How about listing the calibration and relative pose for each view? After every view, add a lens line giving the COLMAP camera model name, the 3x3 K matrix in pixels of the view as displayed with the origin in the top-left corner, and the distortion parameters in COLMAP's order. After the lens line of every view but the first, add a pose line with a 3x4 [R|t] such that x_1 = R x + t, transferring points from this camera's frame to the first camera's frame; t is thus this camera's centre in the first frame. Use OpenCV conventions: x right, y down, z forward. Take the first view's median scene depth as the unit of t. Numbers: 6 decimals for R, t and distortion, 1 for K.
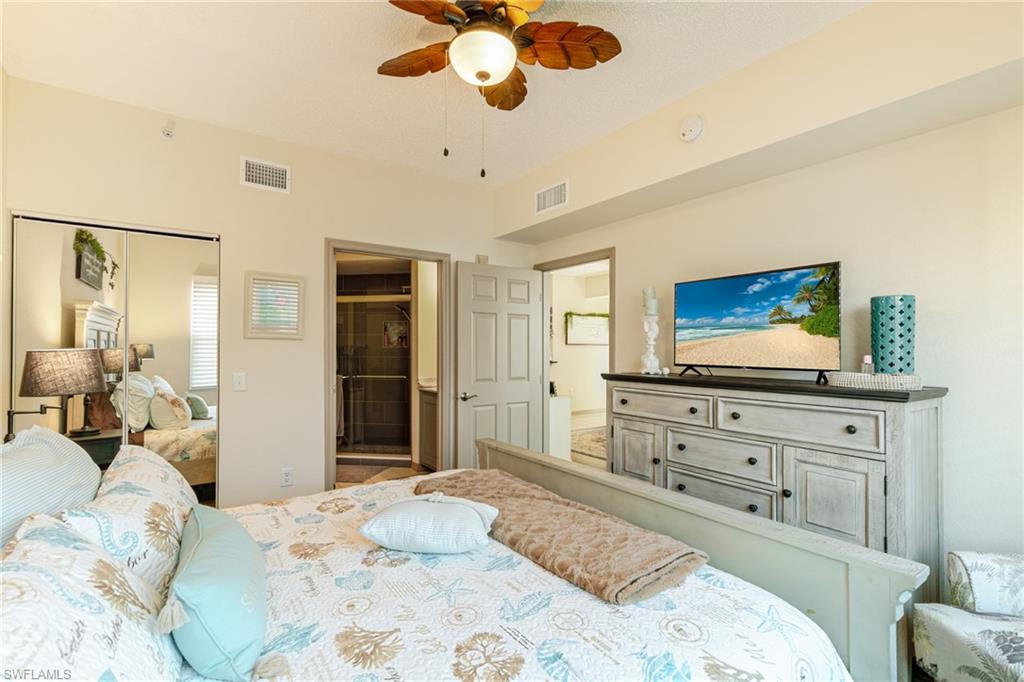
lens RADIAL K [[469.8, 0, 516.3], [0, 469.8, 326.0], [0, 0, 1]] dist [0.008962, -0.000154]
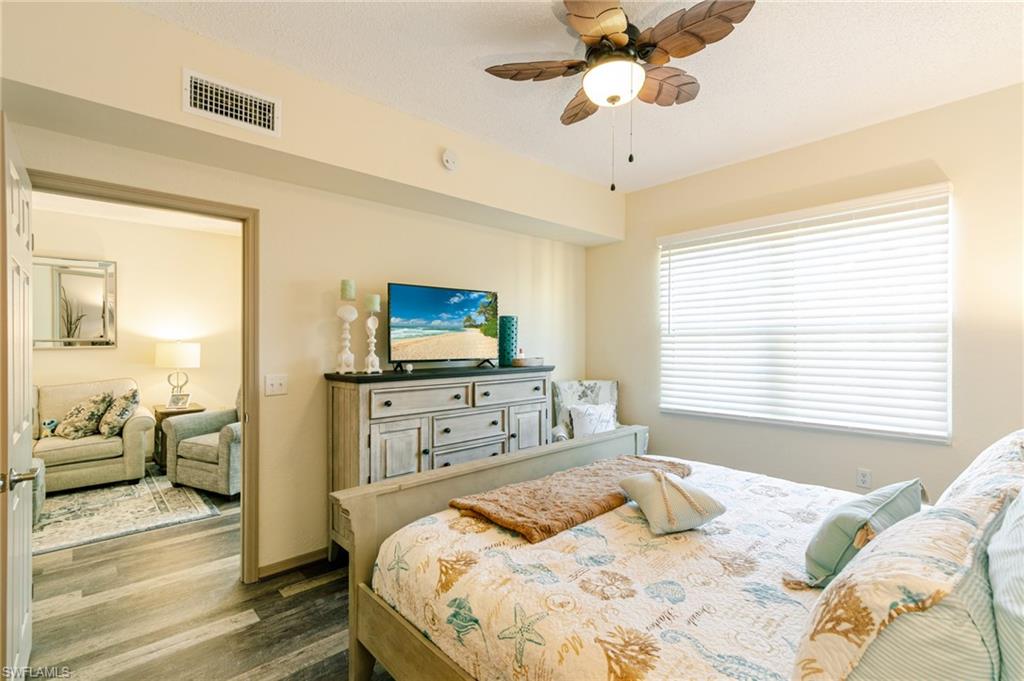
lens RADIAL K [[469.8, 0, 513.3], [0, 469.8, 343.0], [0, 0, 1]] dist [0.008962, -0.000154]
pose [[-0.122835, -0.000111, 0.992427, -0.822238], [-0.037306, 0.999294, -0.004505, 0.040225], [-0.991726, -0.037577, -0.122752, 0.987984]]
